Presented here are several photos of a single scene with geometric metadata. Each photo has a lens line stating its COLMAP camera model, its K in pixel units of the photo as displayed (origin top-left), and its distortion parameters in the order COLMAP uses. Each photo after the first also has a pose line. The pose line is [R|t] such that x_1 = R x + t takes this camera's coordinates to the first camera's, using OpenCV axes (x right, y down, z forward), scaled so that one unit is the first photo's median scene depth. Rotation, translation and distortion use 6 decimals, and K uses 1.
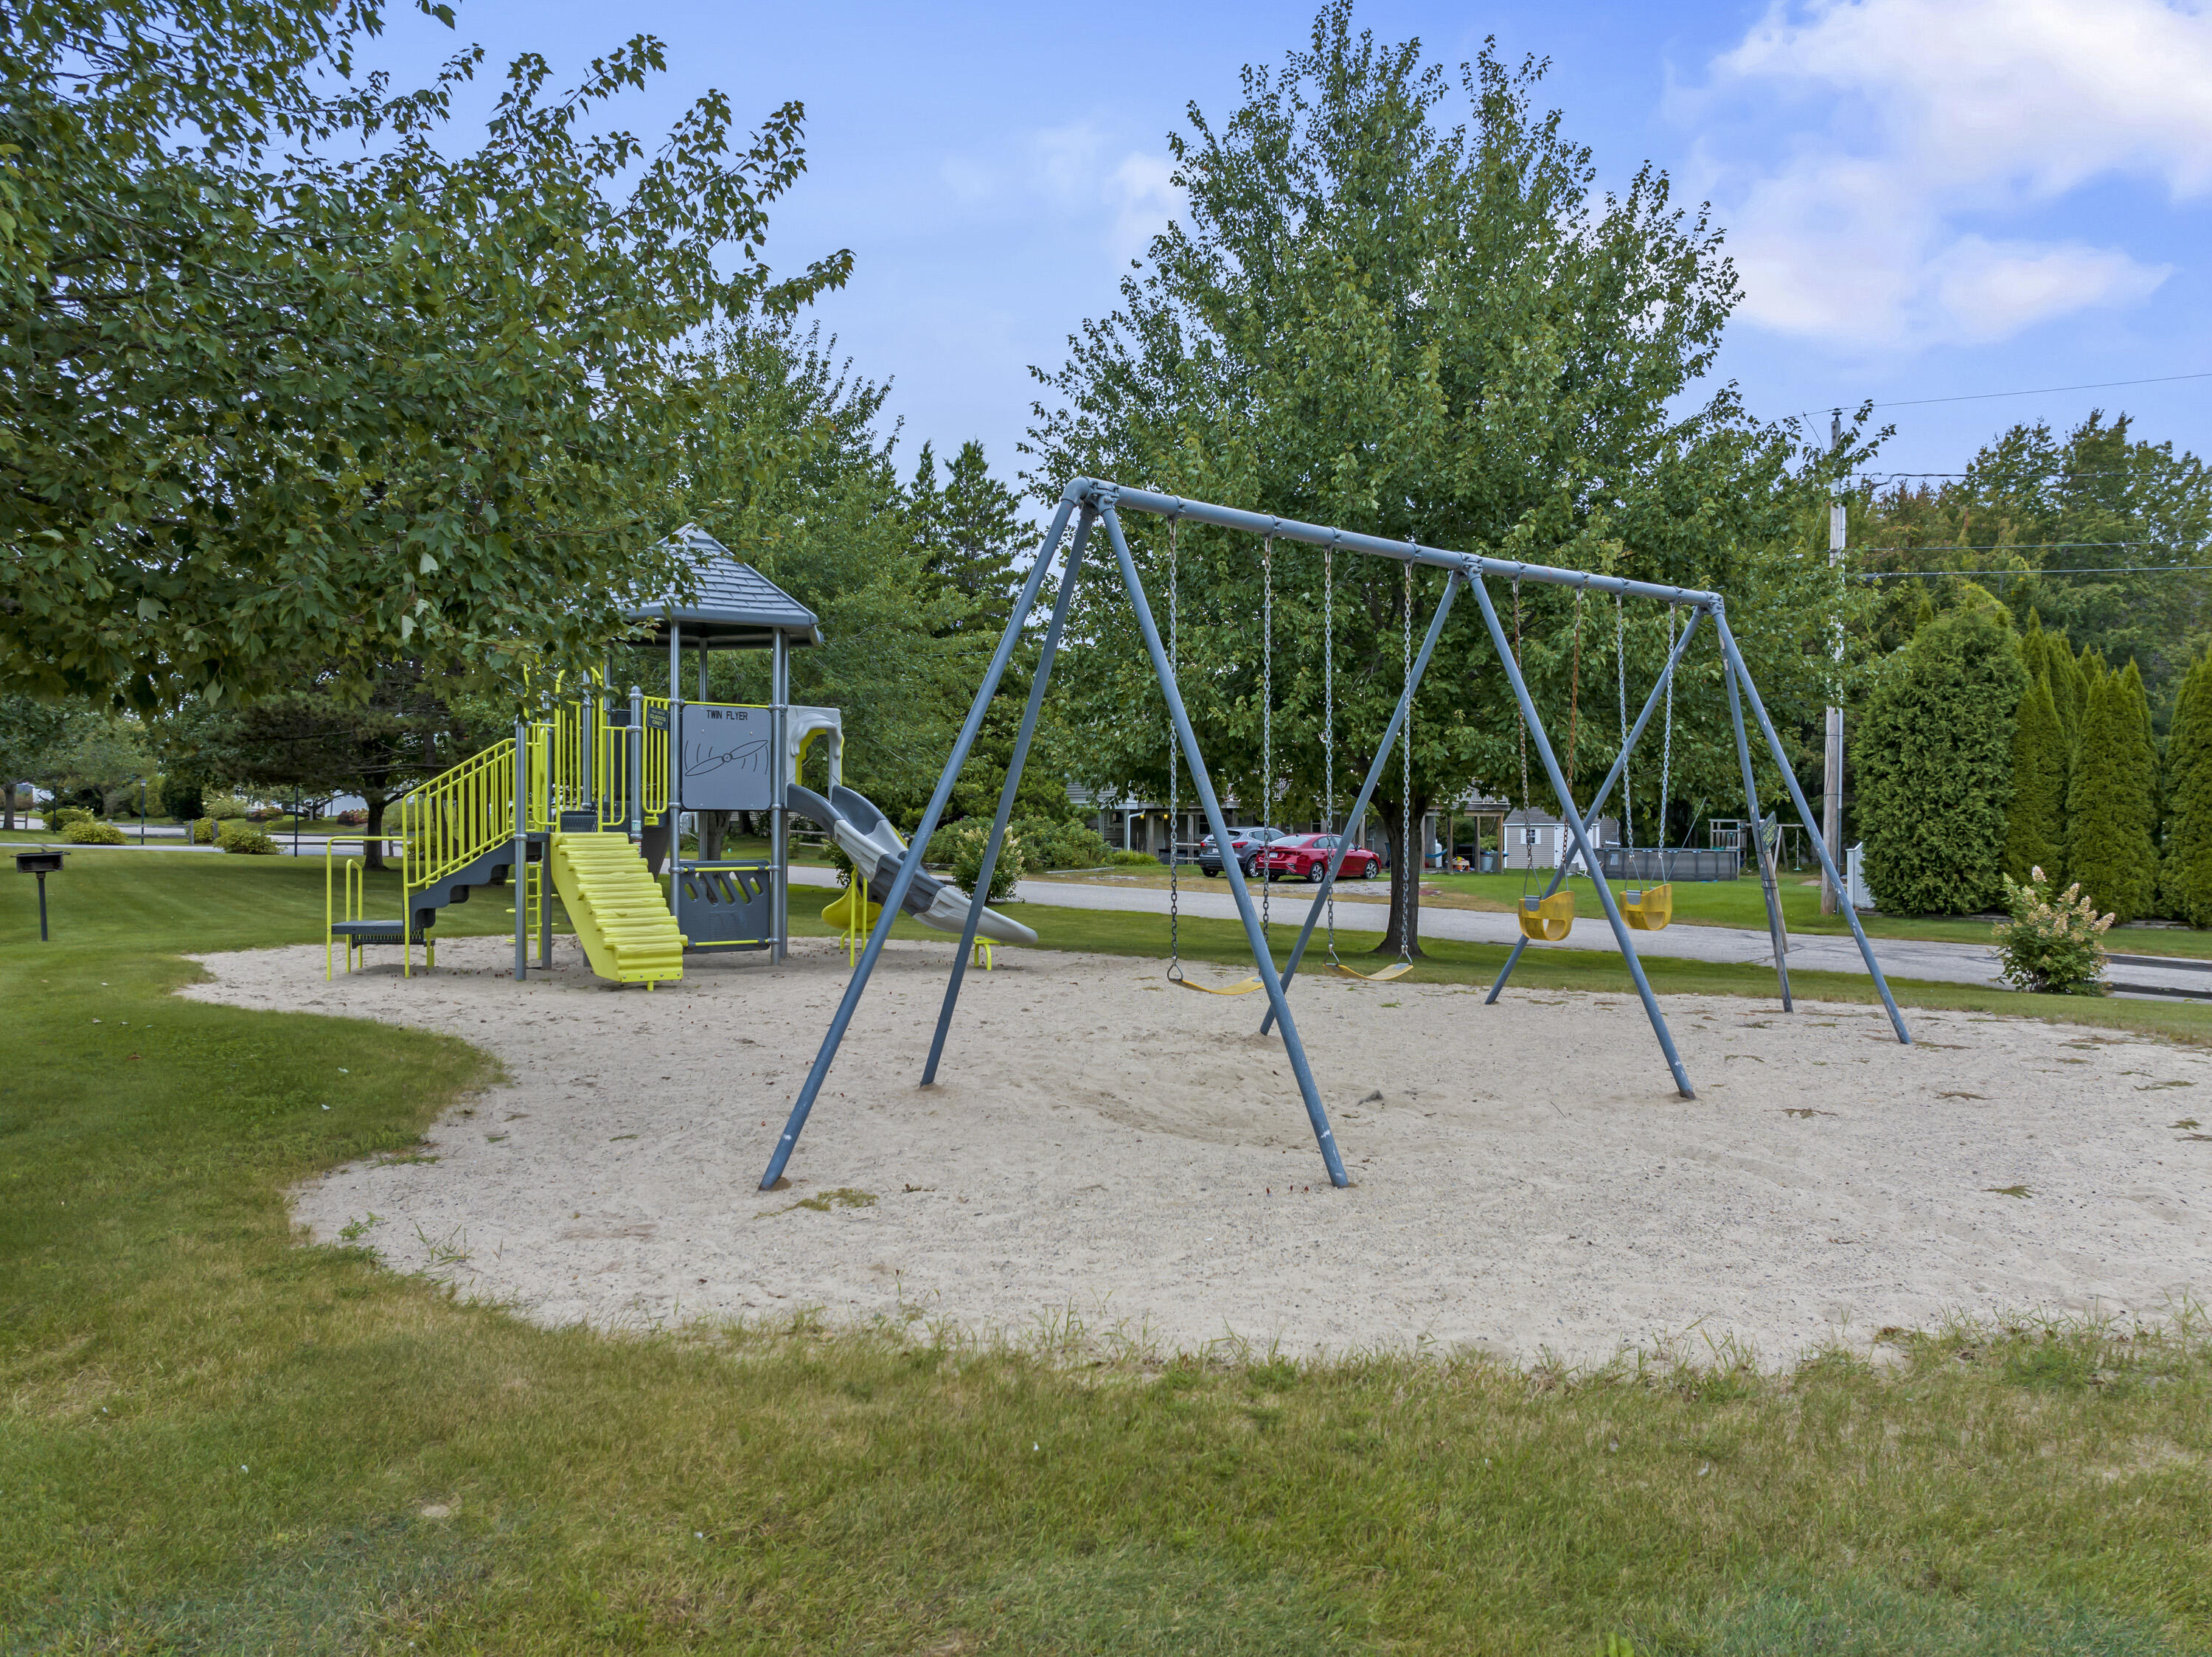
lens RADIAL K [[1542.4, 0, 1100.3], [0, 1542.4, 833.2], [0, 0, 1]] dist [-0.012856, -0.002550]
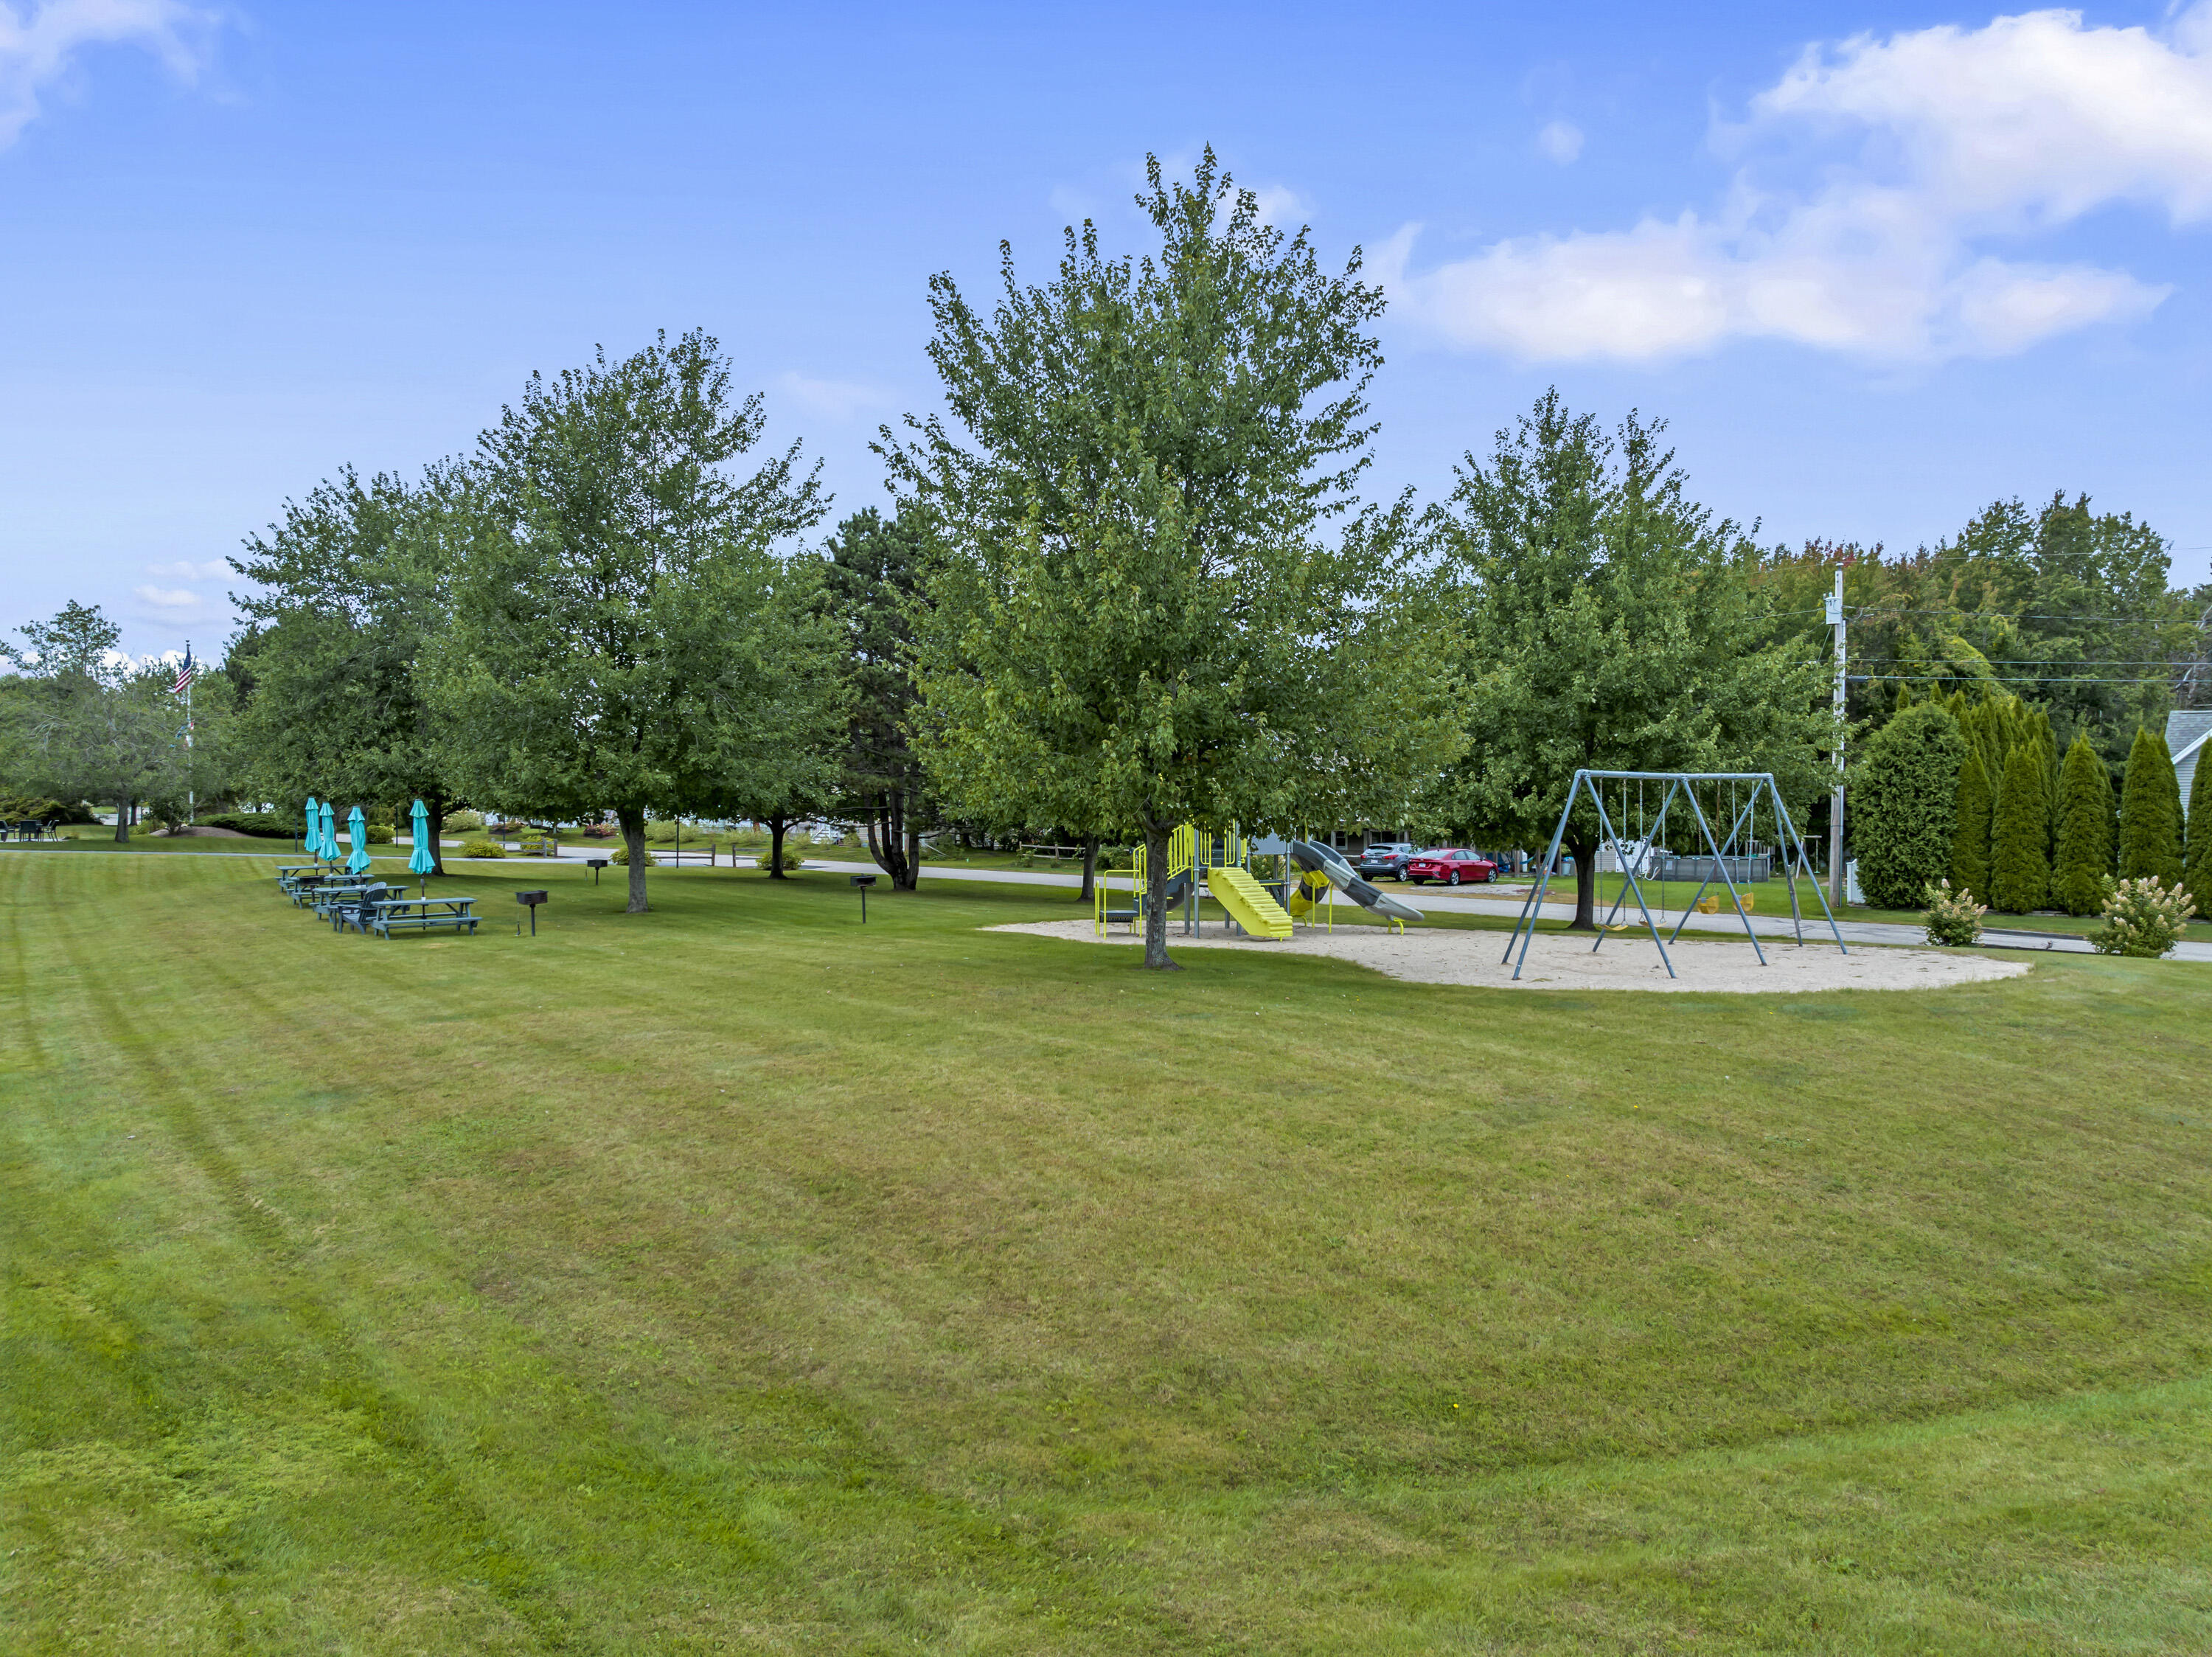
lens RADIAL K [[1542.4, 0, 1111.5], [0, 1542.4, 835.2], [0, 0, 1]] dist [-0.012856, -0.002550]
pose [[0.999970, -0.002920, -0.007111, -0.218020], [0.002936, 0.999993, 0.002221, -0.022888], [0.007105, -0.002242, 0.999972, -0.502067]]
